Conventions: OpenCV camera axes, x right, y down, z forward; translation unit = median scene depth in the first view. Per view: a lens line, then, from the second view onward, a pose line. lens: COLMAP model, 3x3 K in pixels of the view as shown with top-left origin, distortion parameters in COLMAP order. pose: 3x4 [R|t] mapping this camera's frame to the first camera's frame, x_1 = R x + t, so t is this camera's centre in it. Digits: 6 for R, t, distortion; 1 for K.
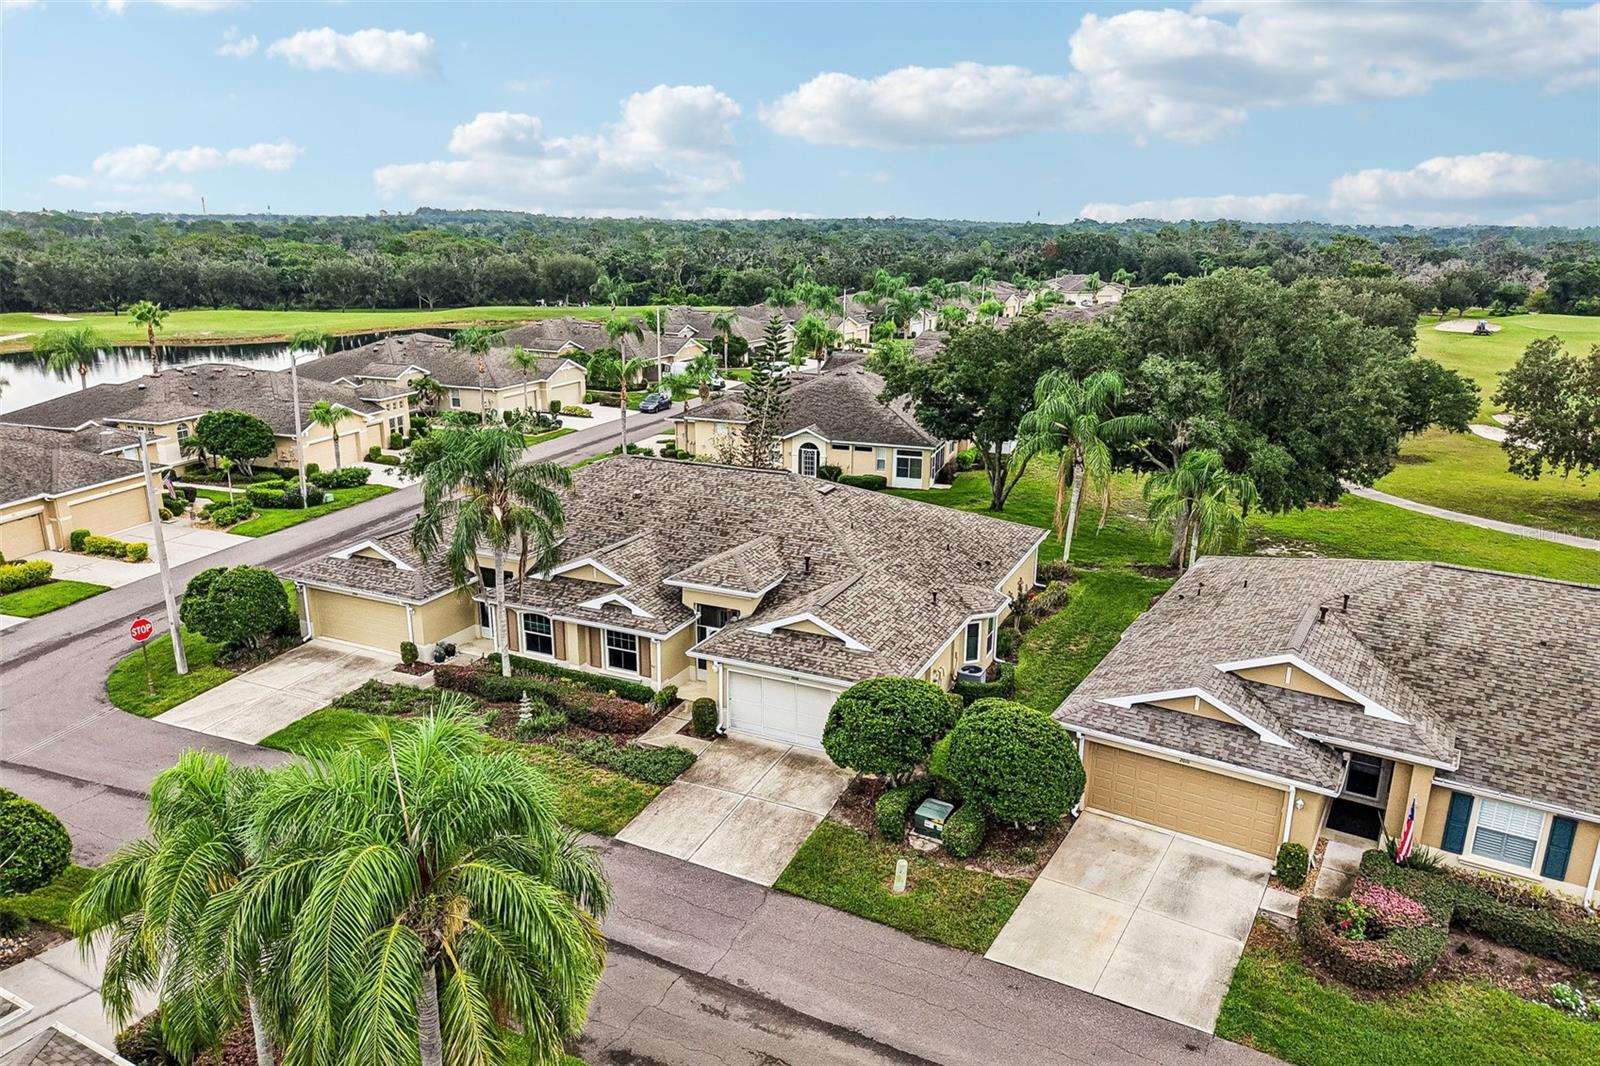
lens RADIAL K [[1068.0, 0, 800.0], [0, 1068.0, 533.0], [0, 0, 1]] dist [0.035333, -0.037880]
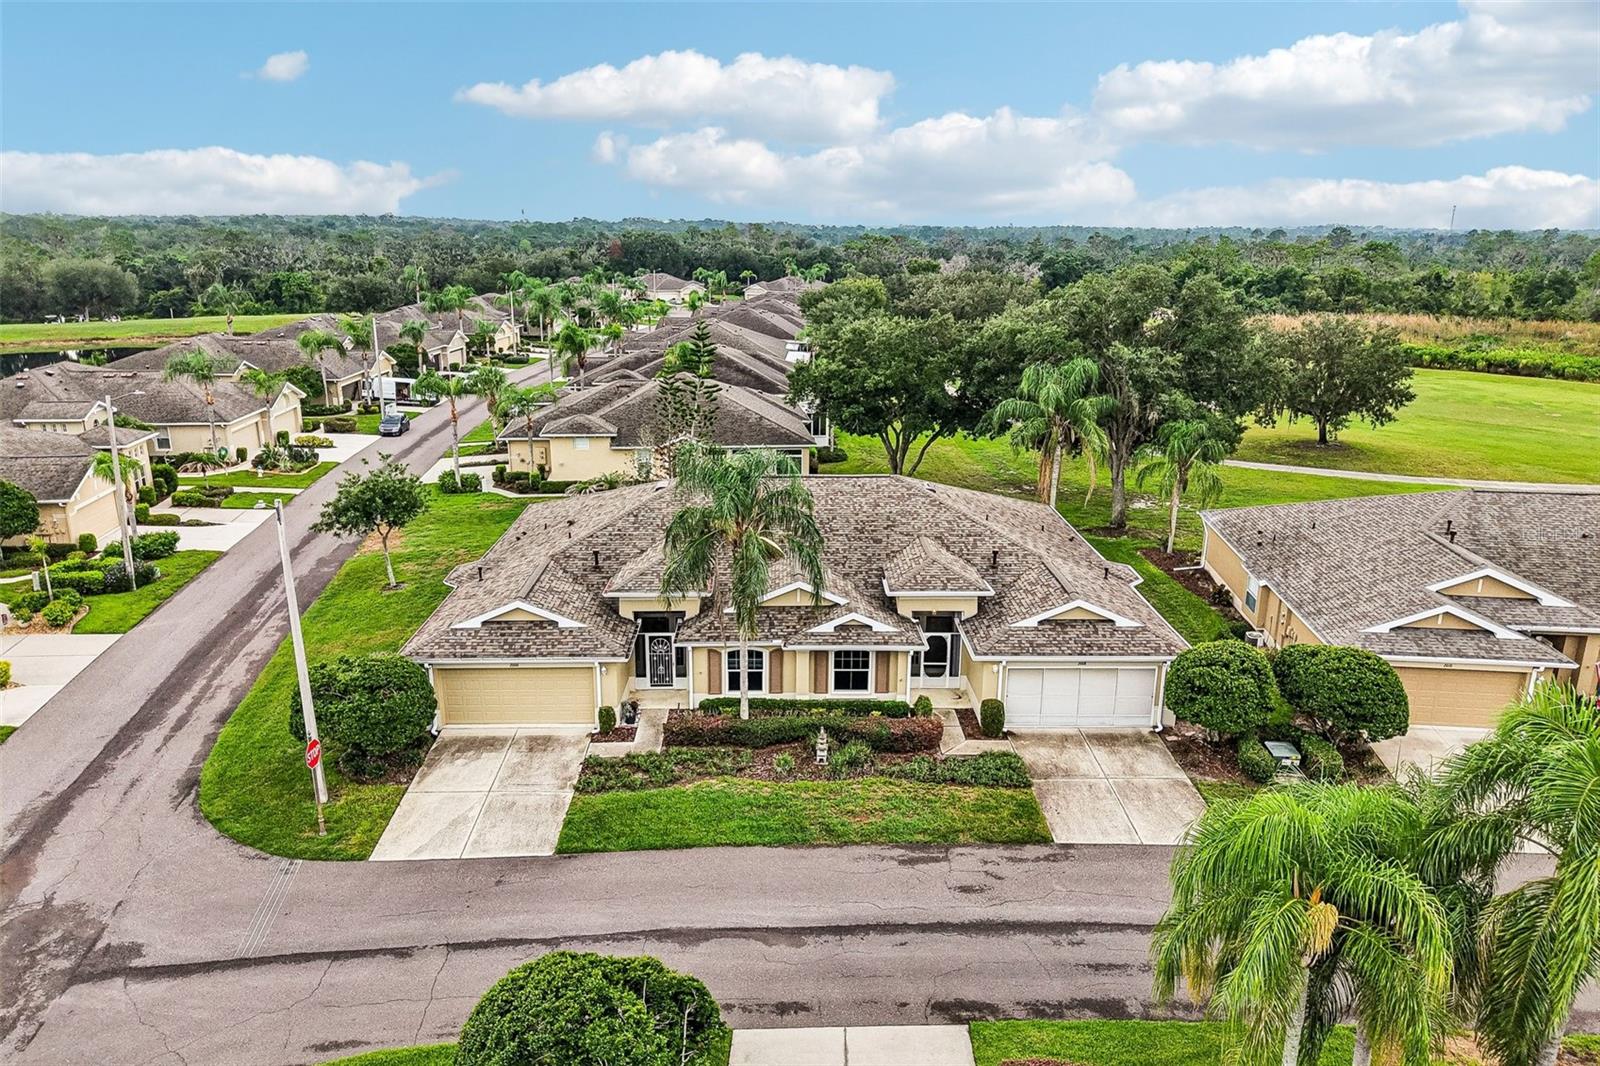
lens RADIAL K [[1068.0, 0, 800.0], [0, 1068.0, 533.0], [0, 0, 1]] dist [0.035333, -0.037880]
pose [[0.896772, -0.121540, 0.425473, -0.618204], [0.120969, 0.992248, 0.028479, -0.048467], [-0.425636, 0.025930, 0.904523, 0.146622]]
